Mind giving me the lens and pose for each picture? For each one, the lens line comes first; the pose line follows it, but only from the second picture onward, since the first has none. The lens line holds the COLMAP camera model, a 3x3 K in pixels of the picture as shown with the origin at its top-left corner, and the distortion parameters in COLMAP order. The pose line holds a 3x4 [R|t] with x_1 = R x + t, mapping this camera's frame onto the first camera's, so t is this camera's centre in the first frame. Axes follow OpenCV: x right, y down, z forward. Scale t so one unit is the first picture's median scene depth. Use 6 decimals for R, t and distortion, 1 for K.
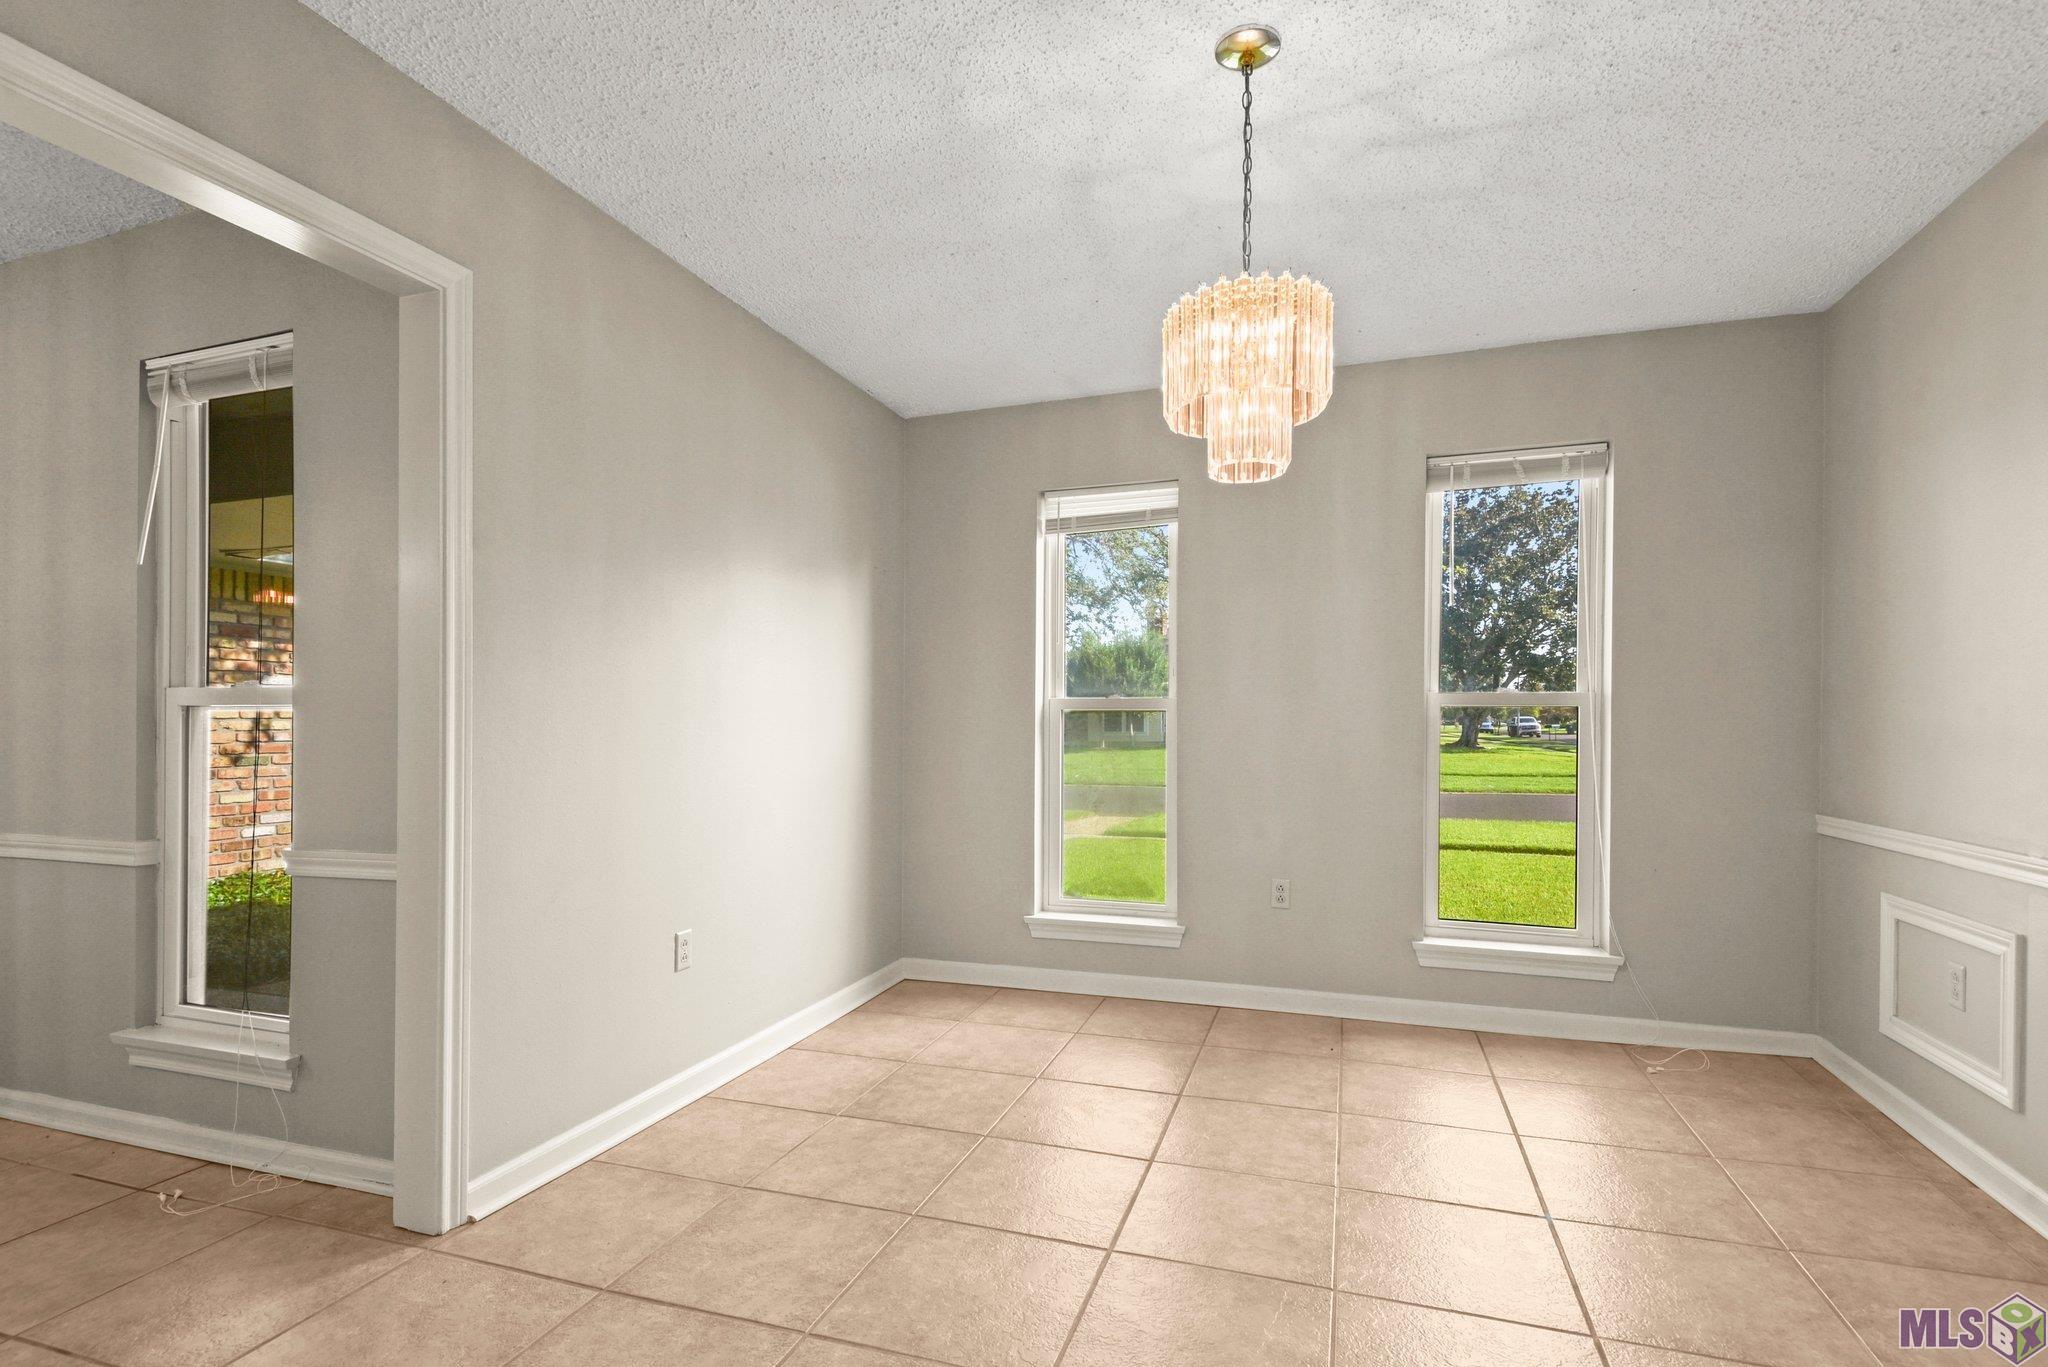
lens RADIAL K [[962.5, 0, 1021.5], [0, 962.5, 724.5], [0, 0, 1]] dist [0.000133, 0.000085]
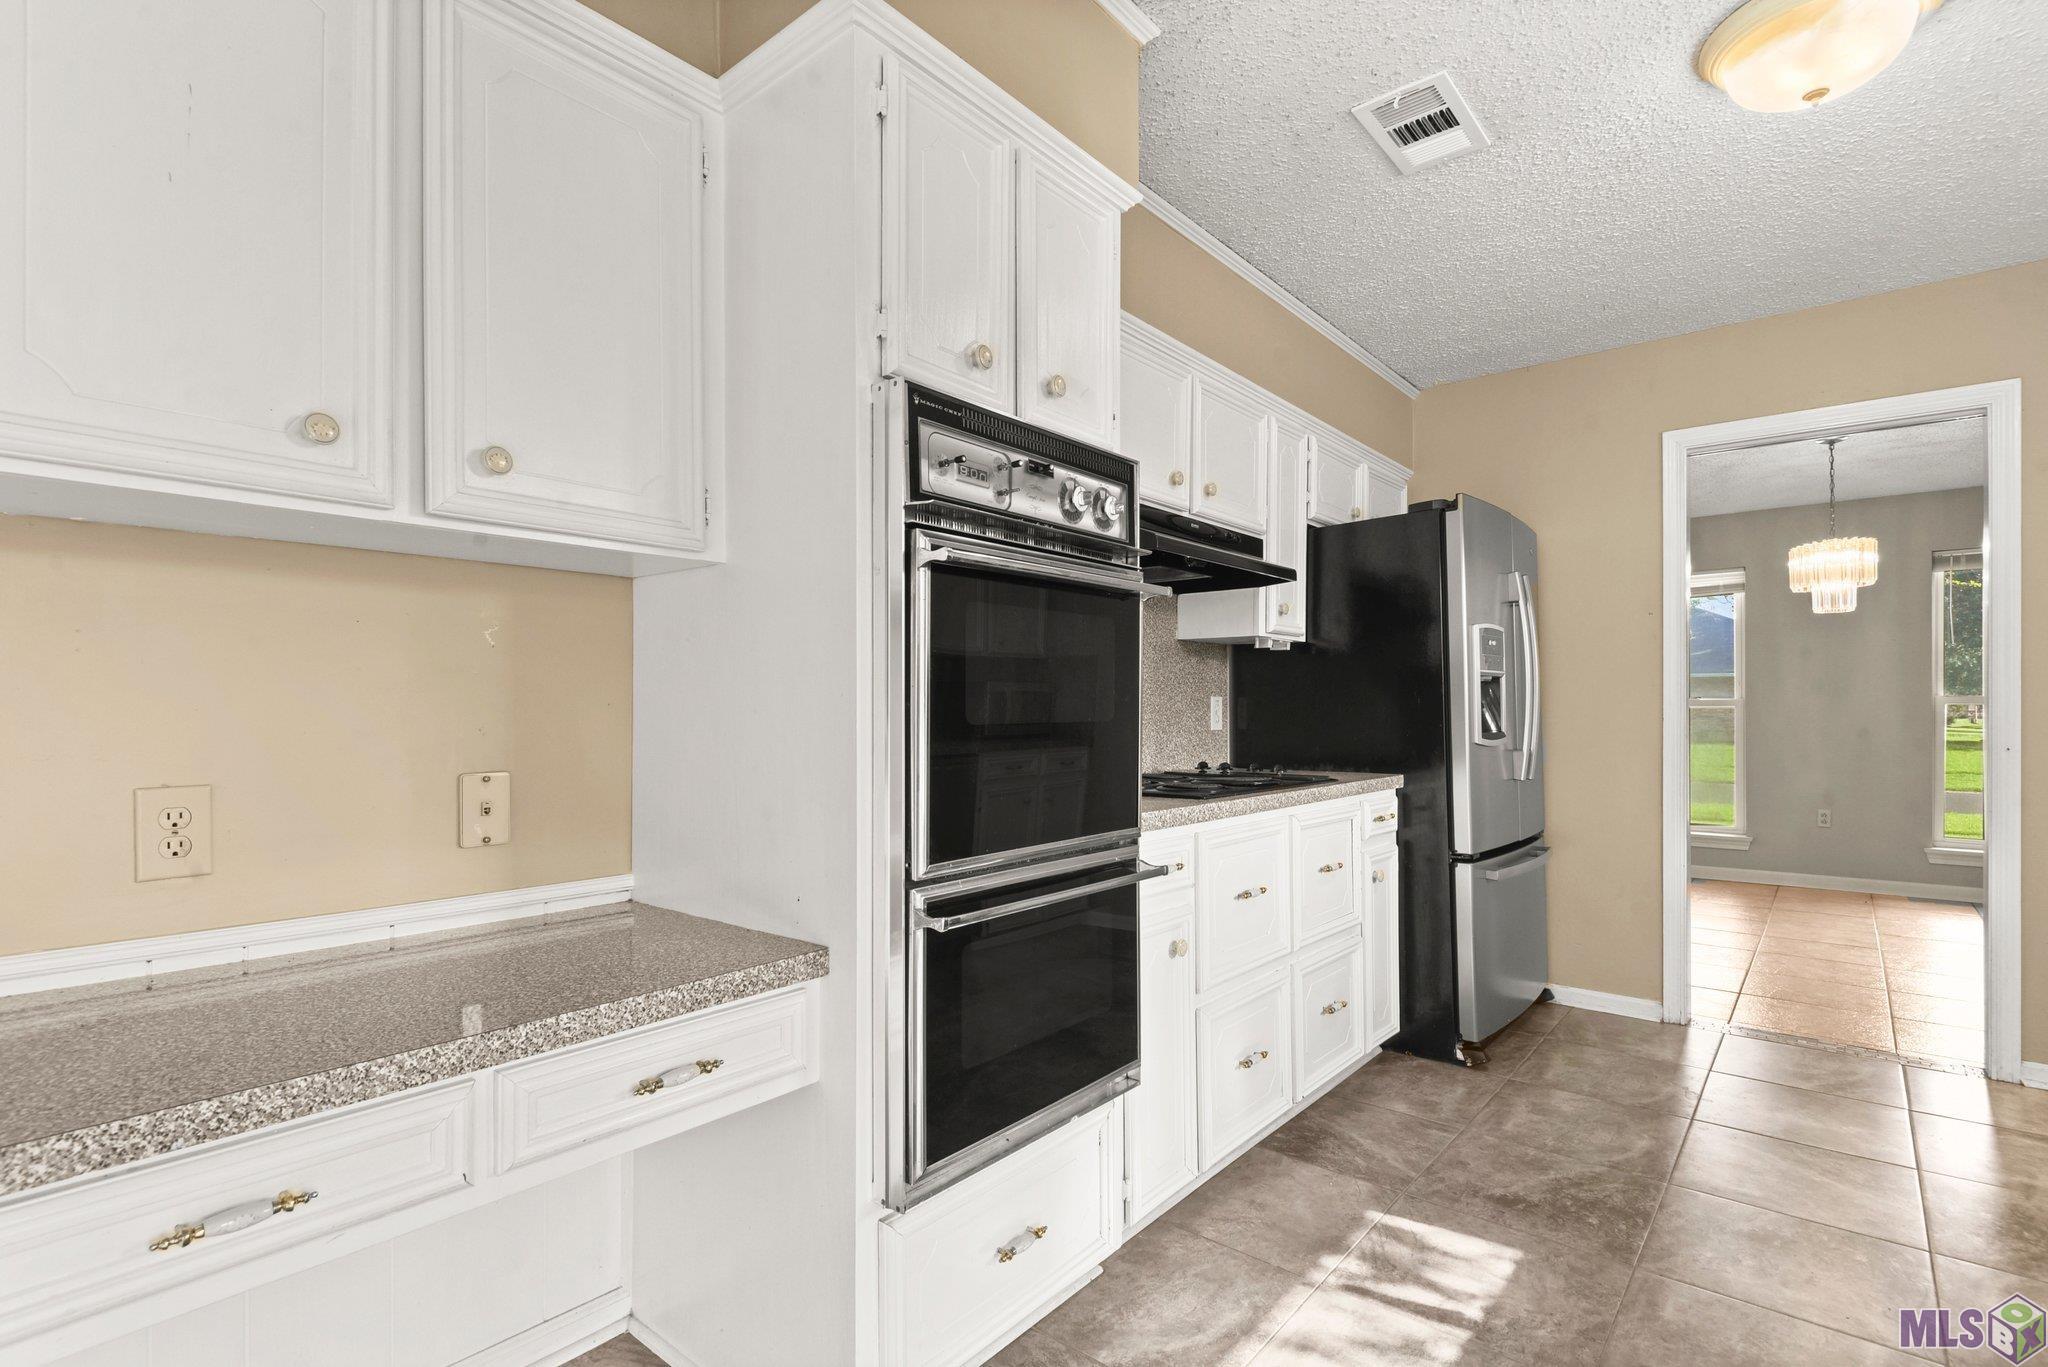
lens RADIAL K [[969.9, 0, 1024.0], [0, 969.9, 683.5], [0, 0, 1]] dist [-0.001374, -0.000522]
pose [[0.934290, -0.013086, -0.356275, -0.347405], [0.004989, 0.999708, -0.023637, -0.015938], [0.356480, 0.020306, 0.934082, -0.859996]]
